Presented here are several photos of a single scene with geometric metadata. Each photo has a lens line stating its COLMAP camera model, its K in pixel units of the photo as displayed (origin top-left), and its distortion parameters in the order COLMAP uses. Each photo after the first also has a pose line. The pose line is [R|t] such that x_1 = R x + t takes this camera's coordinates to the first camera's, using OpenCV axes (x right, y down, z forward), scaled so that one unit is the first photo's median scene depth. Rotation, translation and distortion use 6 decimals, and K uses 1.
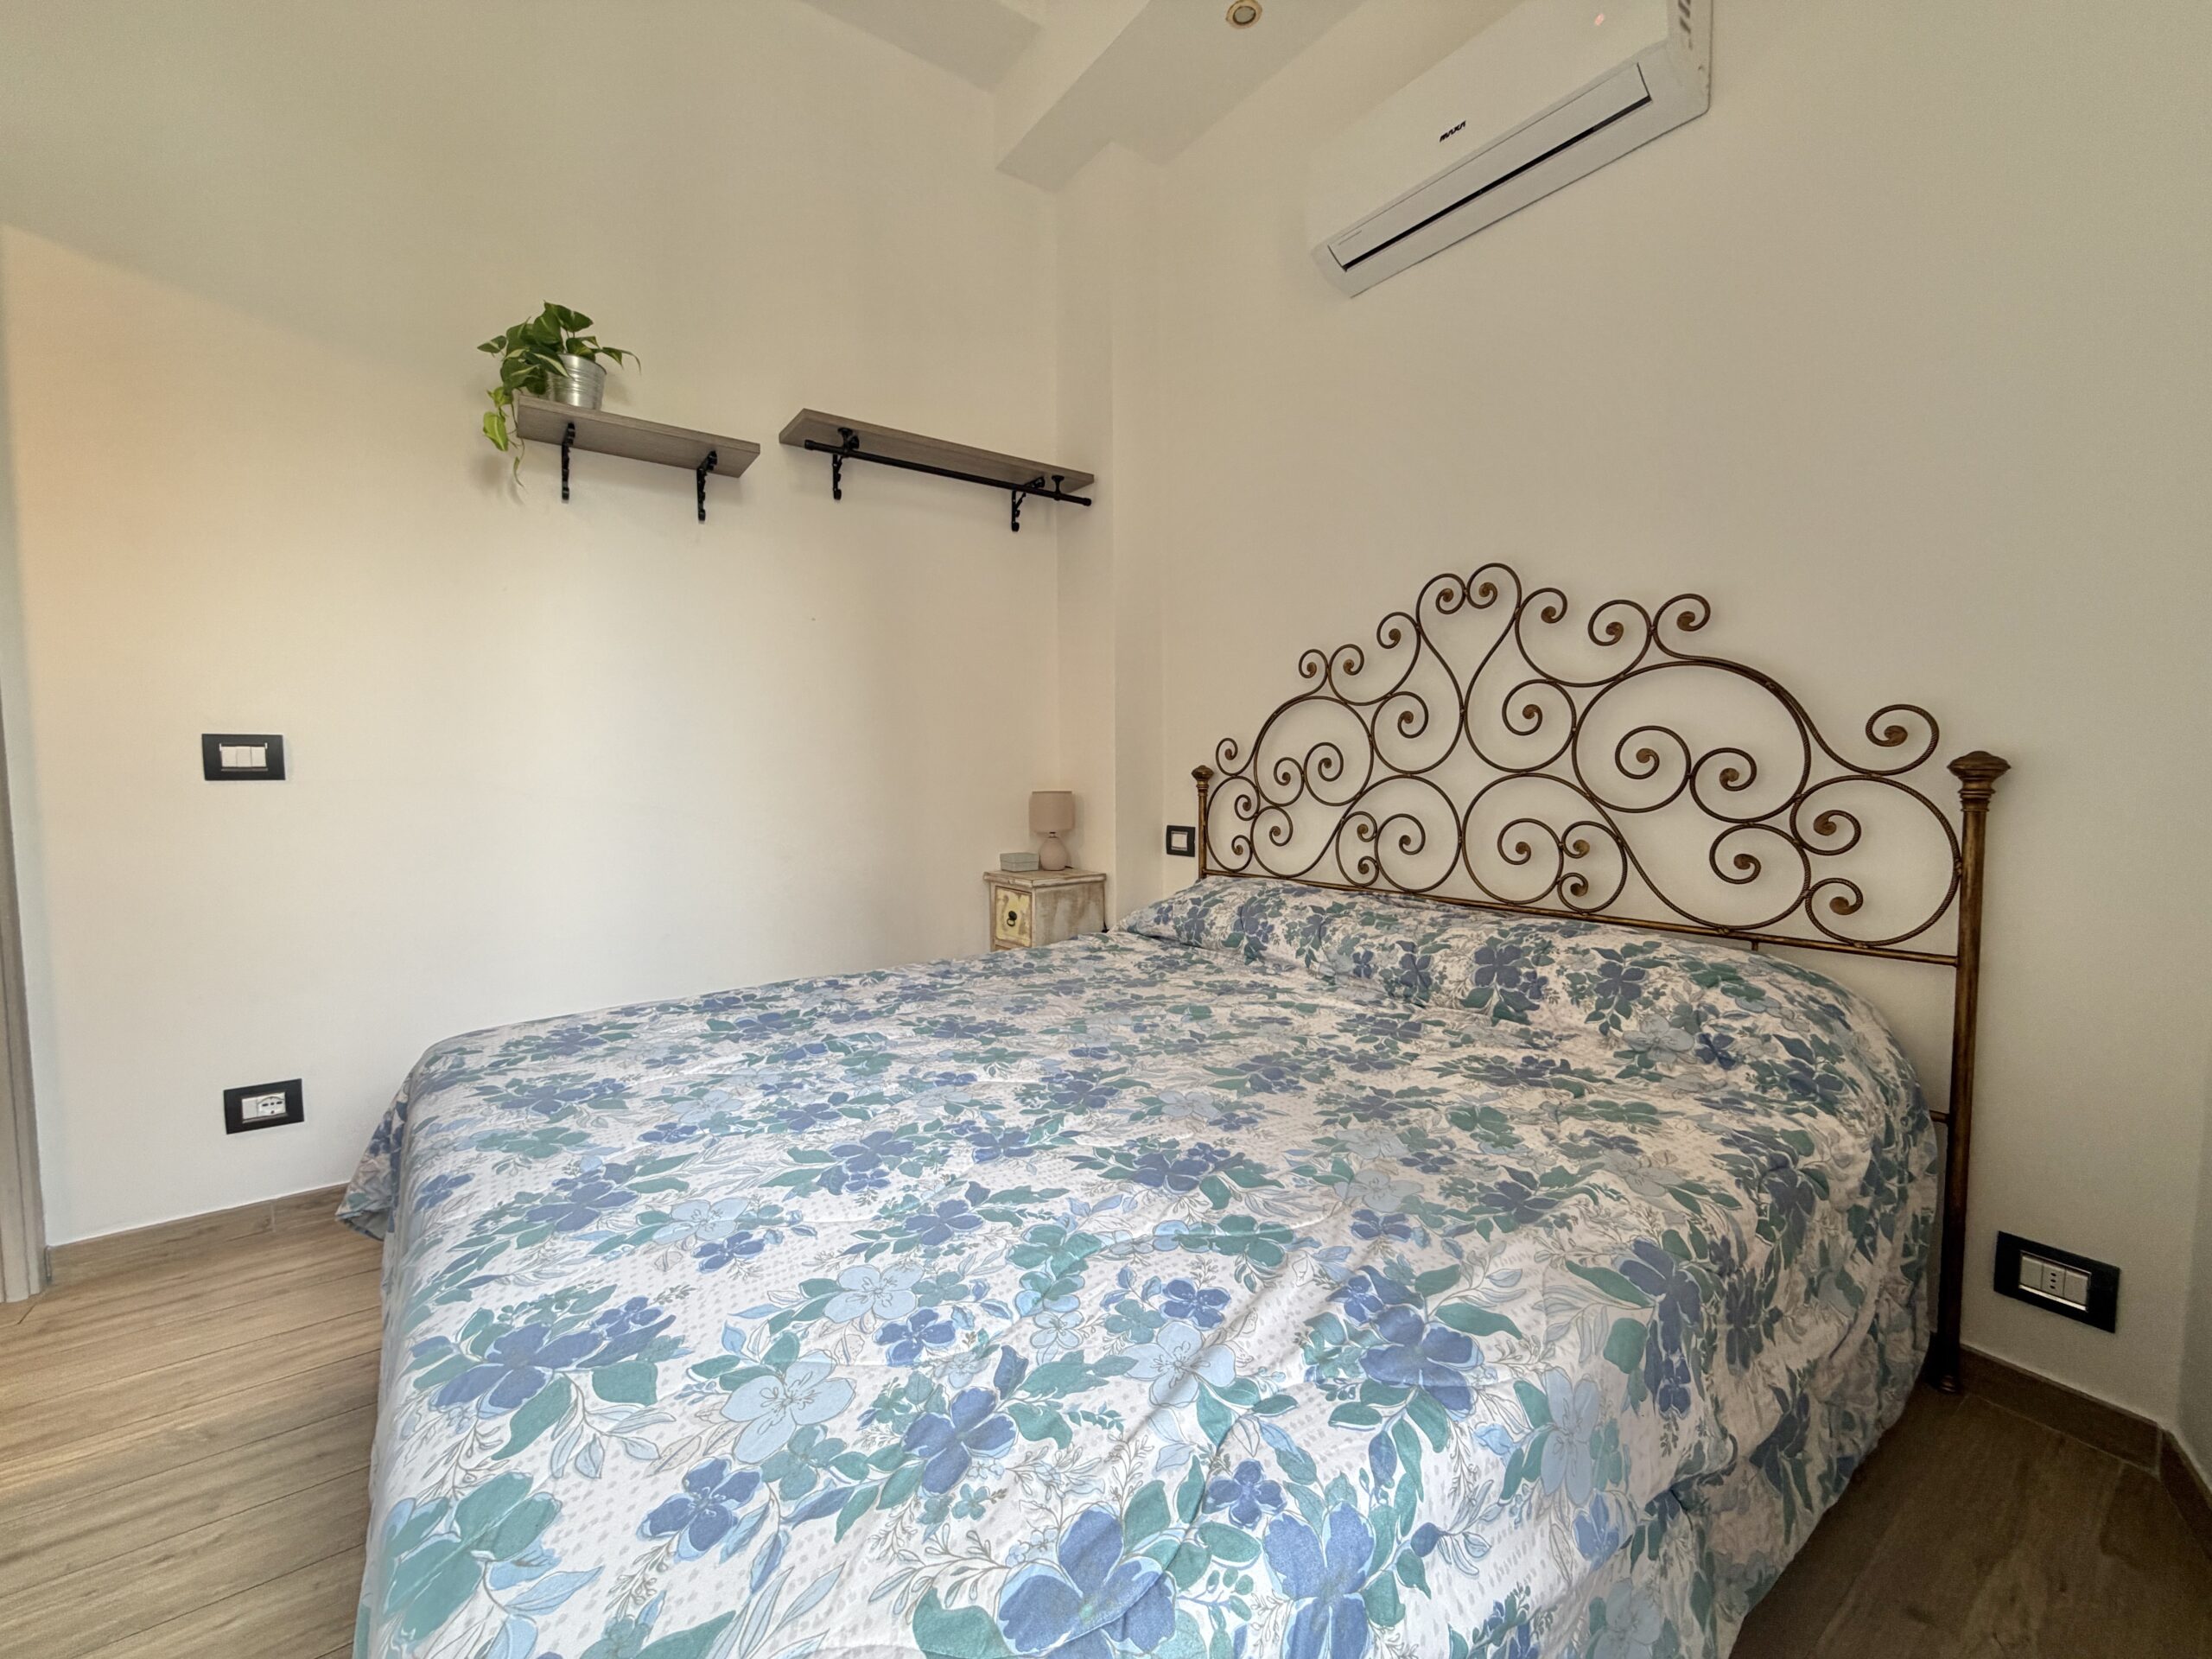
lens RADIAL K [[883.5, 0, 1098.6], [0, 883.5, 833.4], [0, 0, 1]] dist [0.000166, -0.000171]
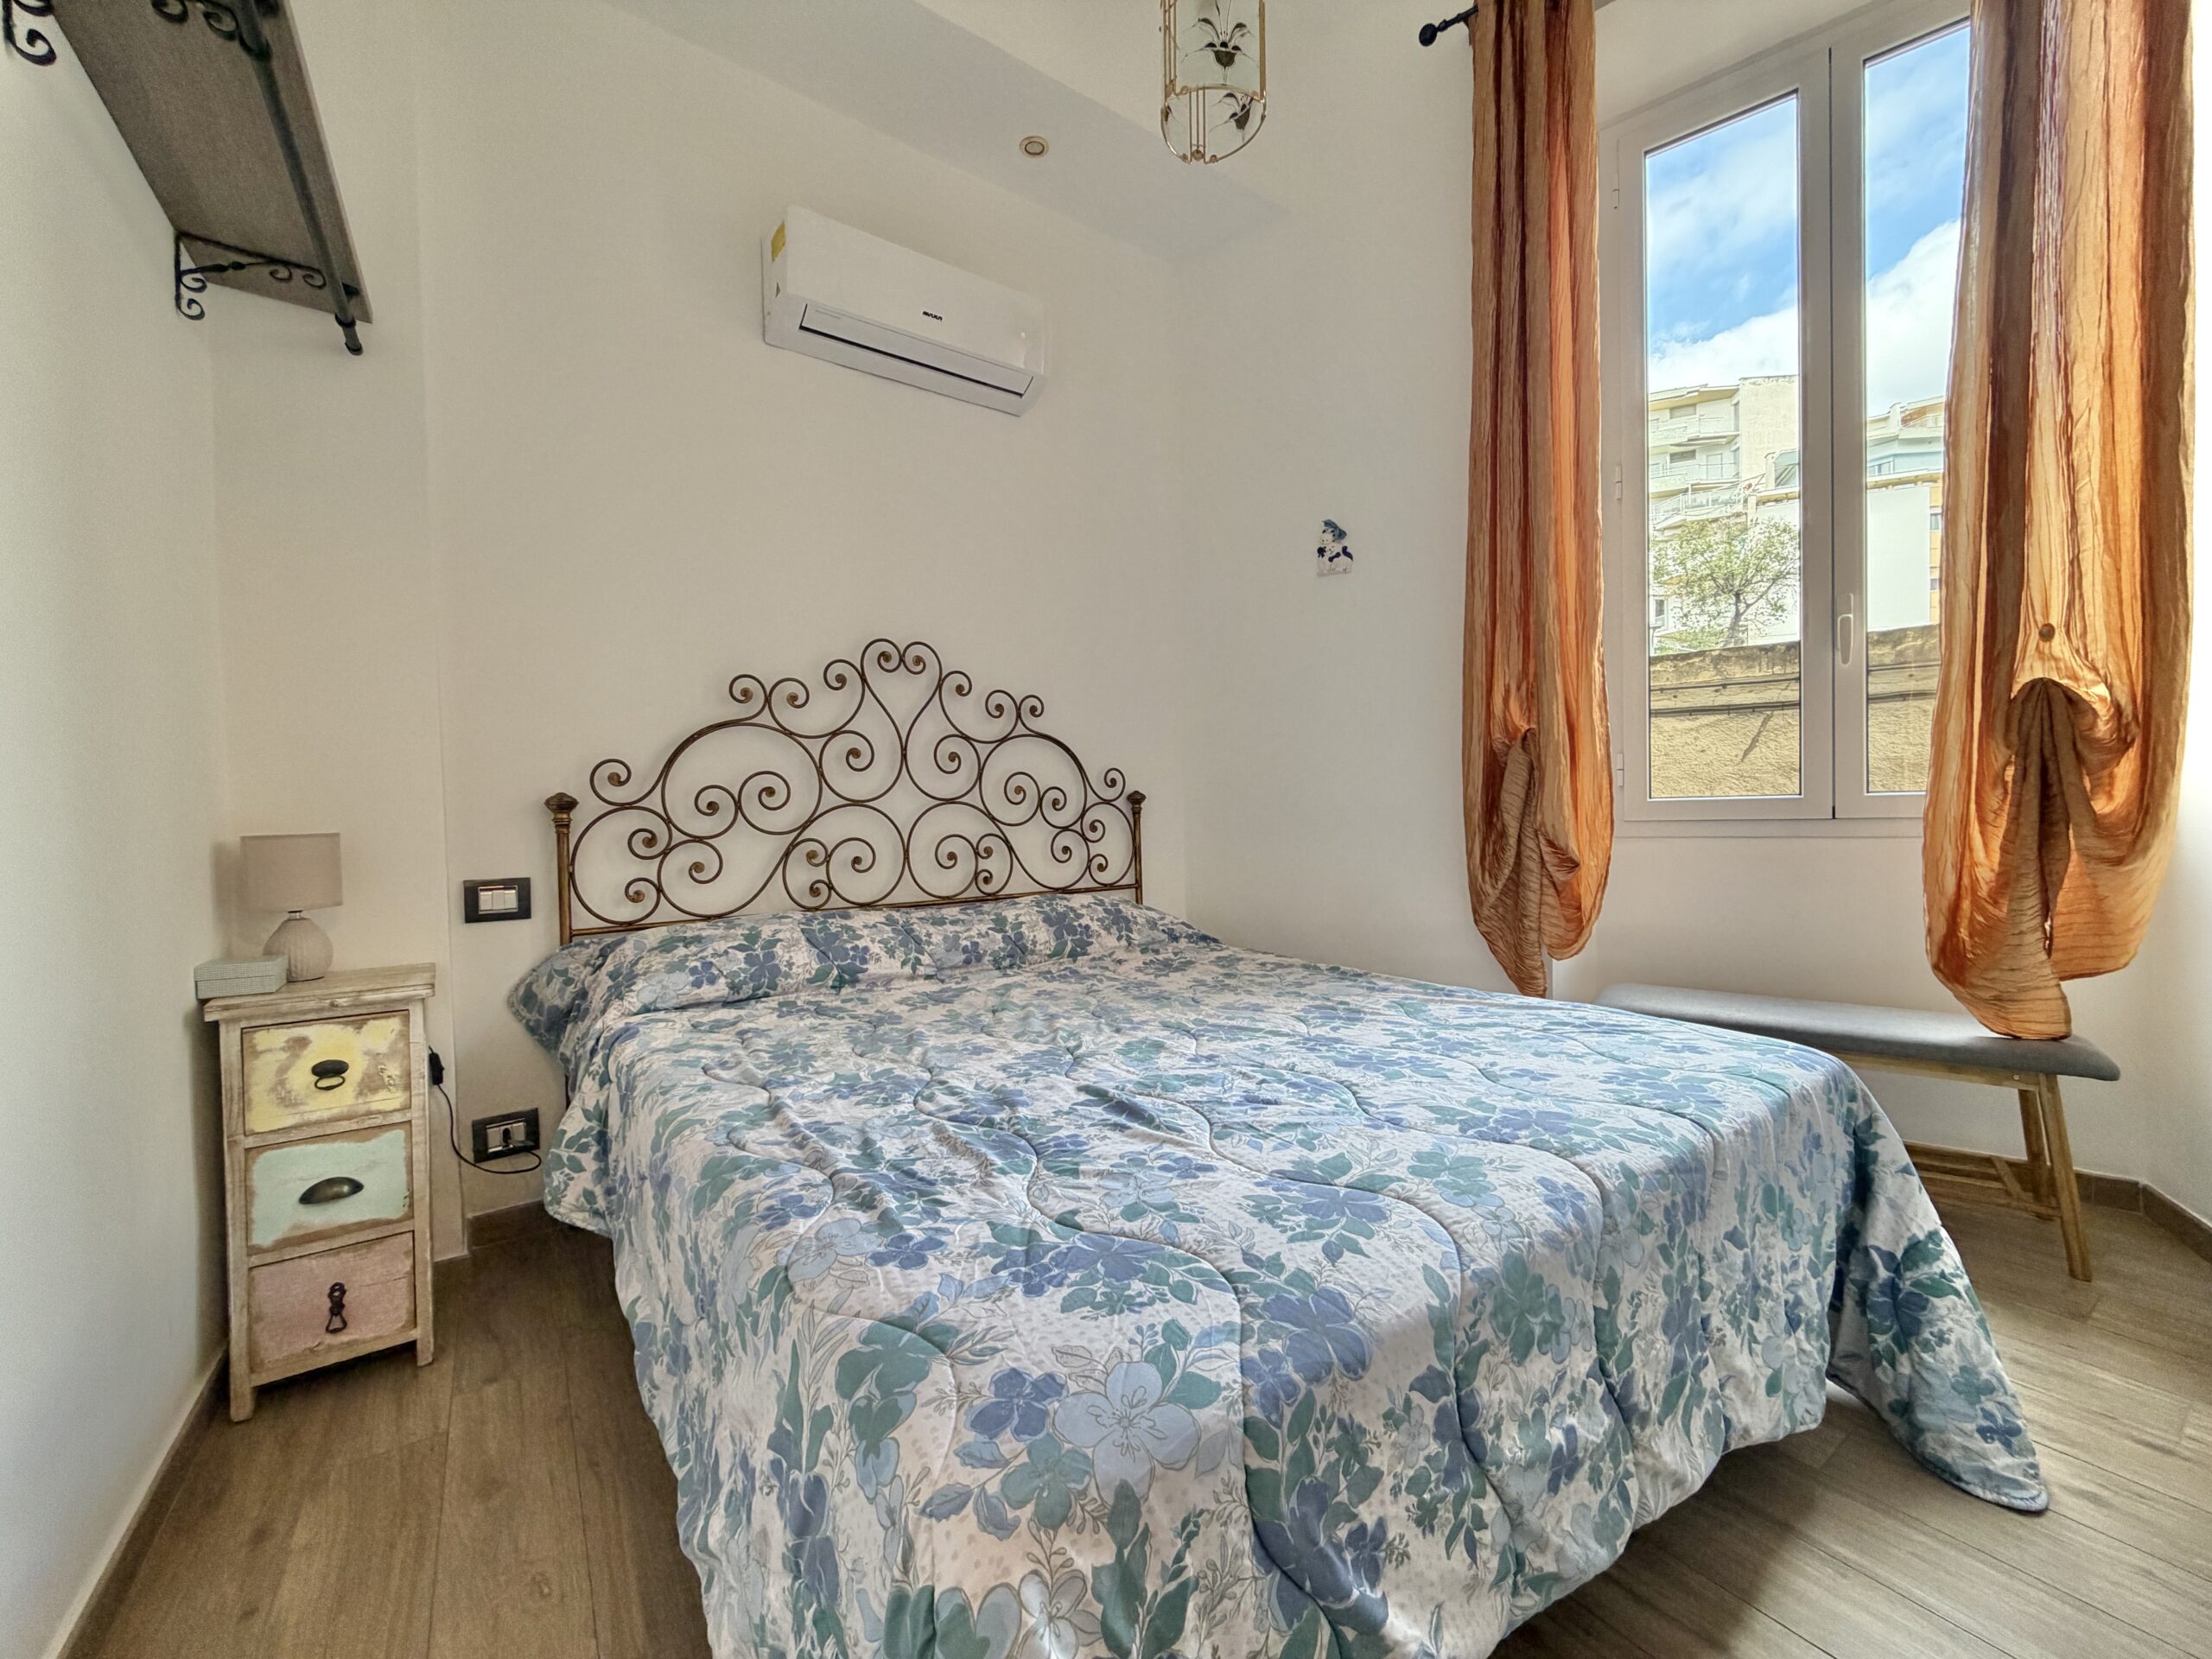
lens RADIAL K [[883.5, 0, 1097.5], [0, 883.5, 831.8], [0, 0, 1]] dist [0.000166, -0.000171]
pose [[0.013010, -0.019297, 0.999729, -0.855069], [0.083988, 0.996302, 0.018138, -0.025800], [-0.996382, 0.083729, 0.014583, 0.731212]]
